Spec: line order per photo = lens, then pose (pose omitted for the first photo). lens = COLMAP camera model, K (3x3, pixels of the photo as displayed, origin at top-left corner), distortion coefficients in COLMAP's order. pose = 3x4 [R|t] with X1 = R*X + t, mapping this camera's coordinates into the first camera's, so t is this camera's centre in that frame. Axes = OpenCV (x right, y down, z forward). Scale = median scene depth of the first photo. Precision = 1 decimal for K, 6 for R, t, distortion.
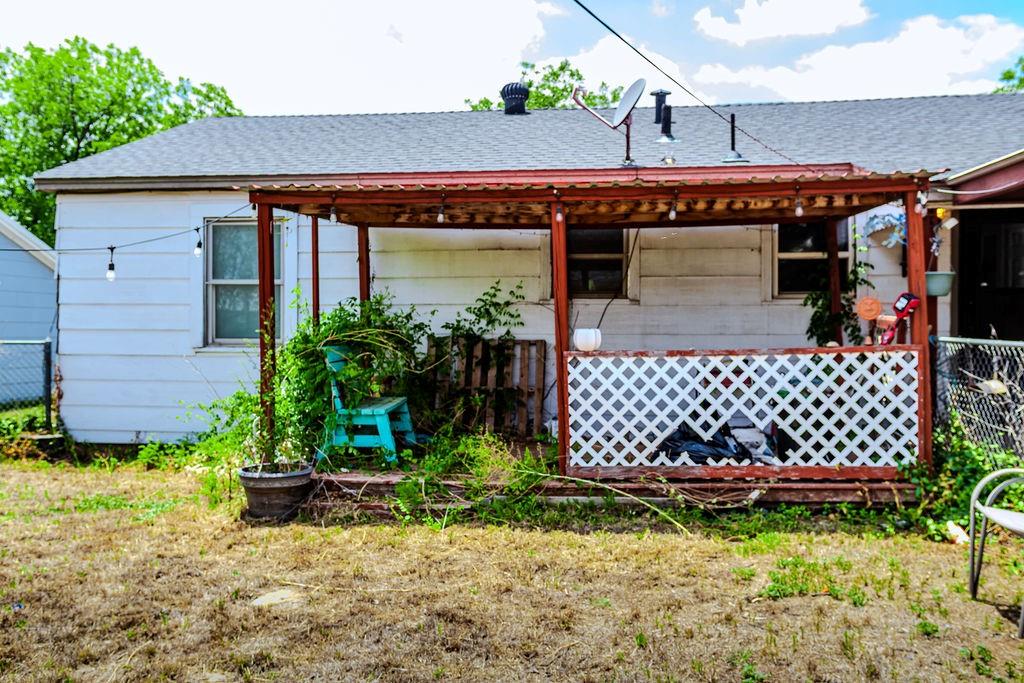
lens RADIAL K [[838.3, 0, 511.4], [0, 838.3, 338.6], [0, 0, 1]] dist [0.012266, -0.014272]
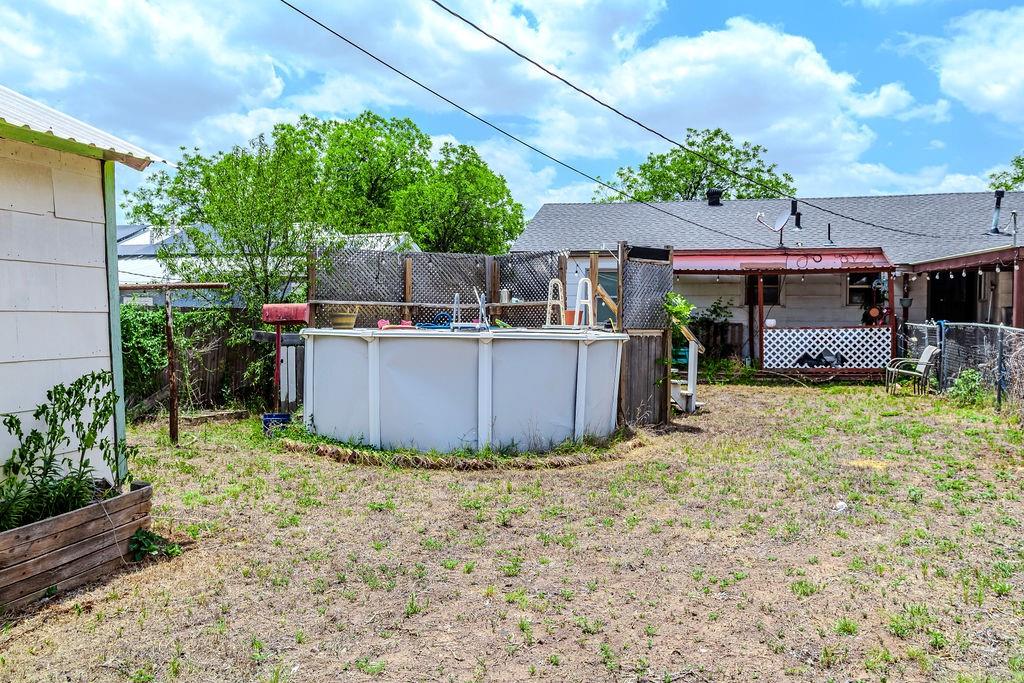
lens RADIAL K [[838.3, 0, 514.2], [0, 838.3, 345.2], [0, 0, 1]] dist [0.012266, -0.014272]
pose [[0.992496, 0.006175, -0.122117, -0.425301], [-0.002756, 0.999600, 0.028143, -0.001708], [0.122242, -0.027595, 0.992117, -1.928897]]
